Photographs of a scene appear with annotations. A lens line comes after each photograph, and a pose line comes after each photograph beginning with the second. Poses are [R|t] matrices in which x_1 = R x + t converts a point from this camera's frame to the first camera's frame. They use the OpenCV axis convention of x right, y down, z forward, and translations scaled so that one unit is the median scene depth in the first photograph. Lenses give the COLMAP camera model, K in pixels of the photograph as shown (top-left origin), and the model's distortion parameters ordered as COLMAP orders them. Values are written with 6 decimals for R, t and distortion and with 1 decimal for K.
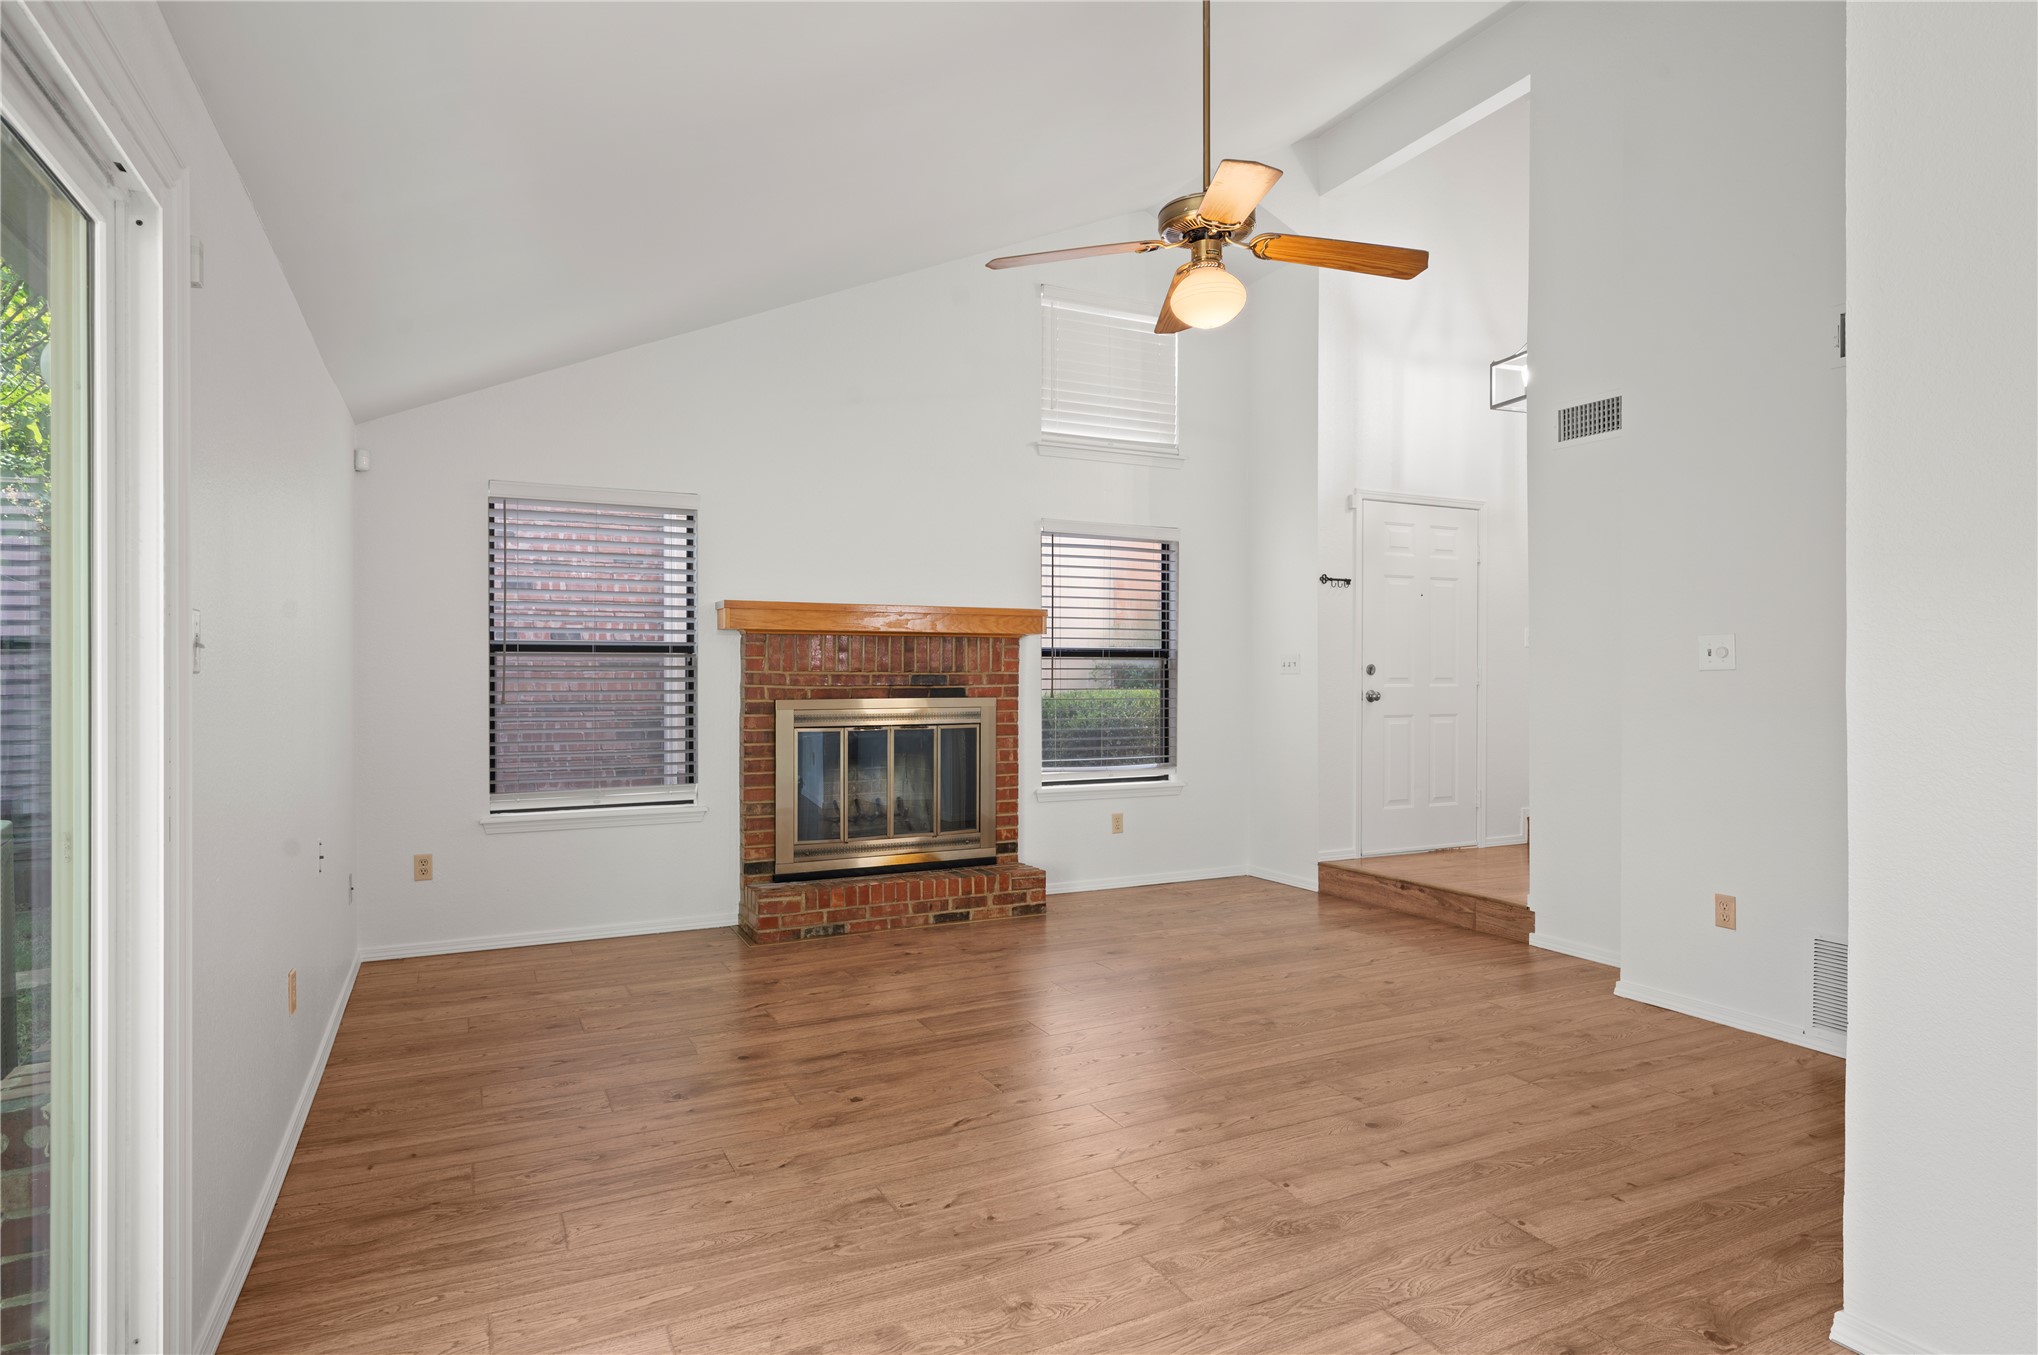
lens RADIAL K [[1105.8, 0, 1020.8], [0, 1105.8, 675.4], [0, 0, 1]] dist [-0.003702, -0.000640]
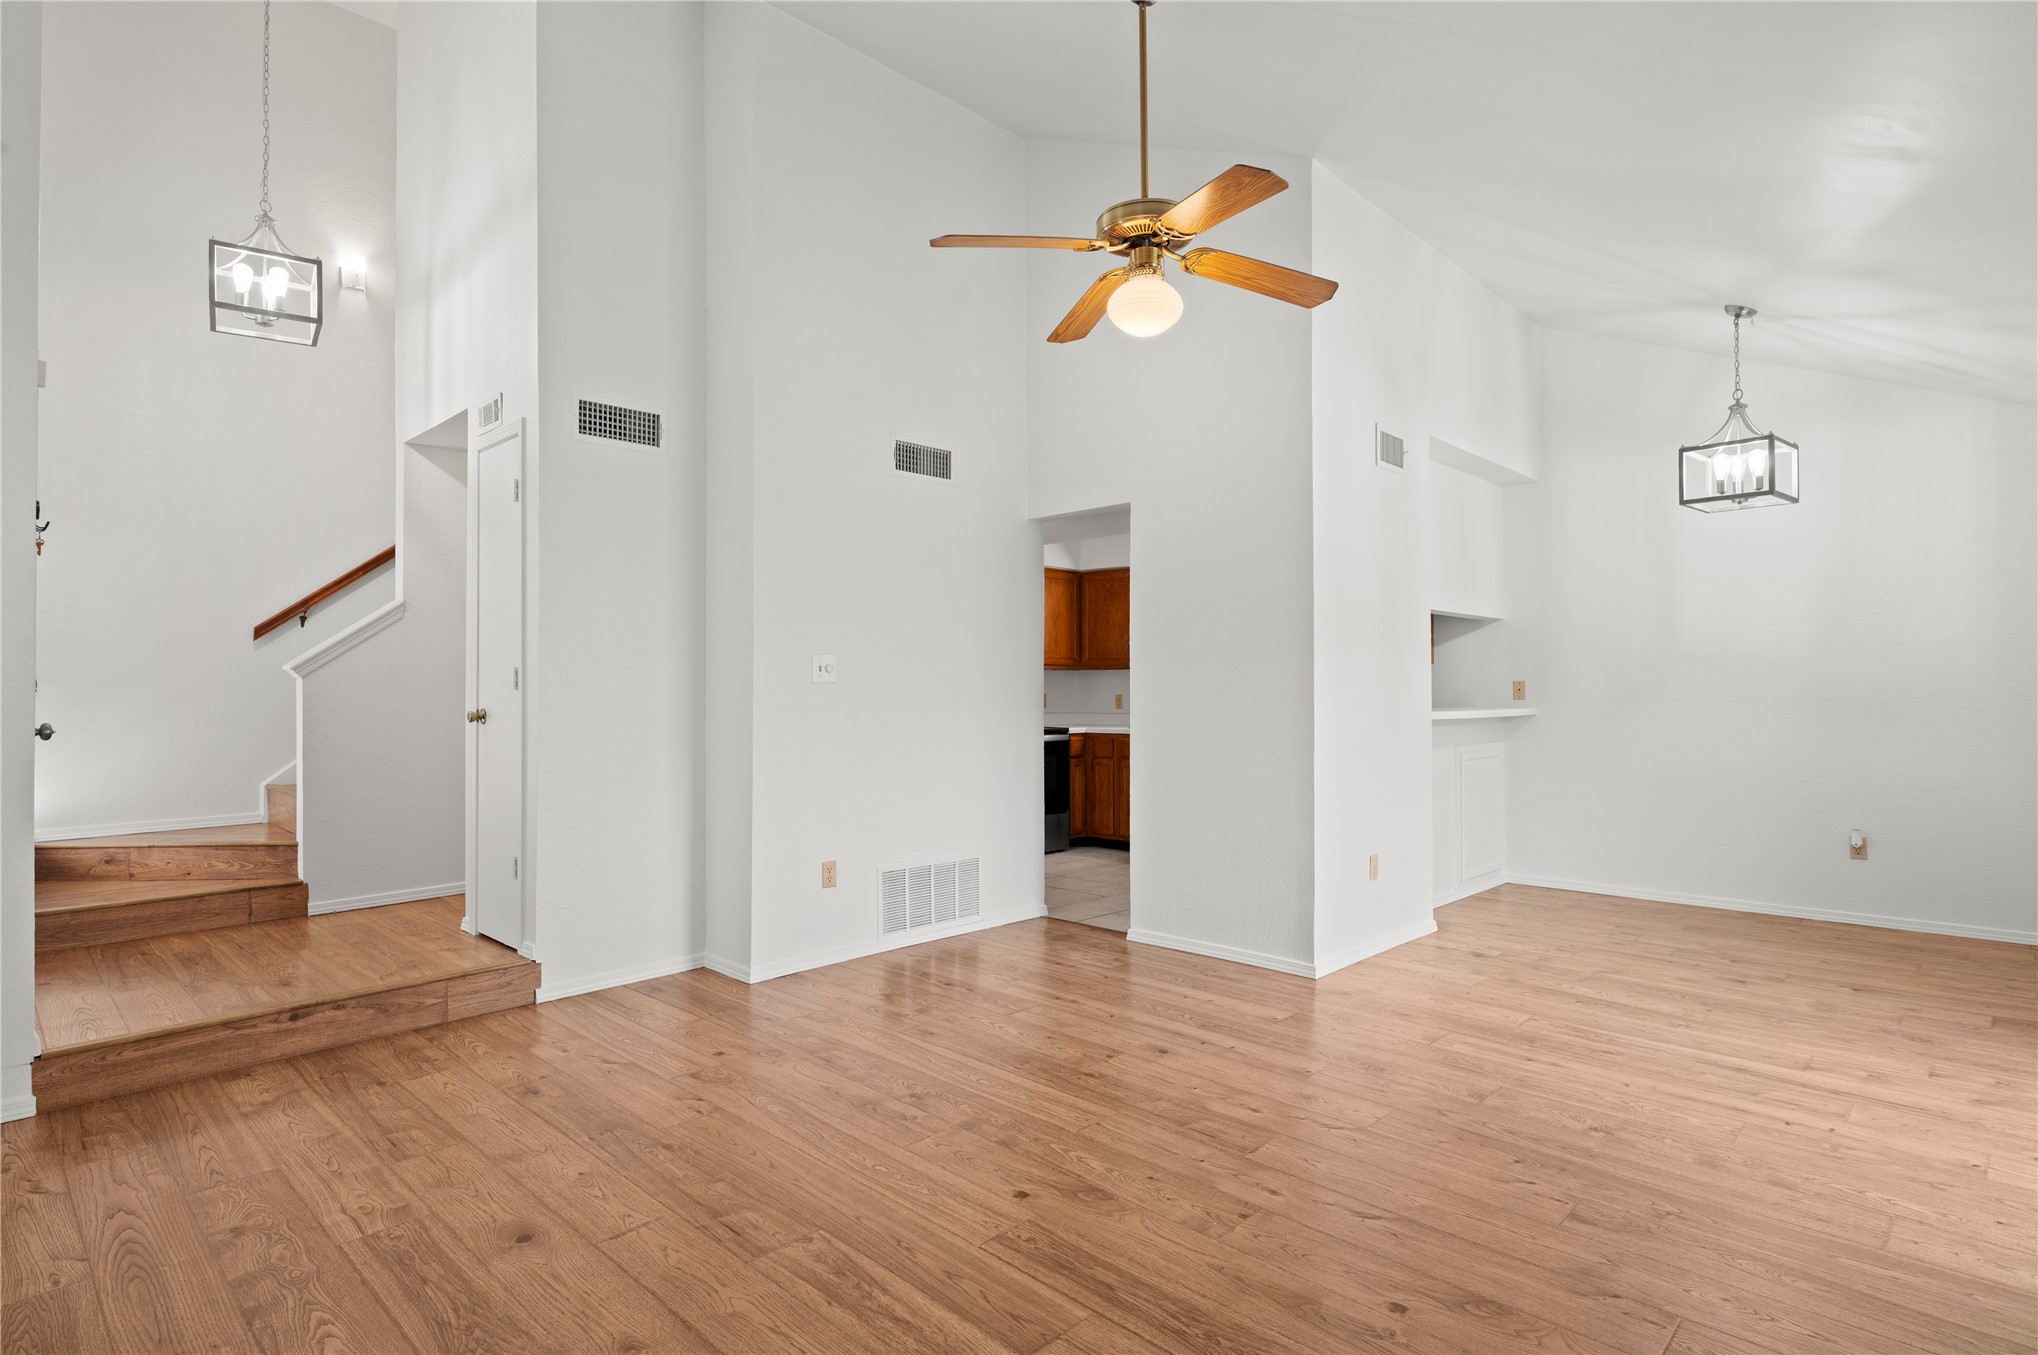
lens RADIAL K [[1057.7, 0, 1020.9], [0, 1057.7, 674.4], [0, 0, 1]] dist [0.001950, -0.000525]
pose [[-0.333887, 0.009248, 0.942568, -0.650635], [0.007667, 0.999945, -0.007095, -0.004636], [-0.942582, 0.004858, -0.333939, 1.350668]]
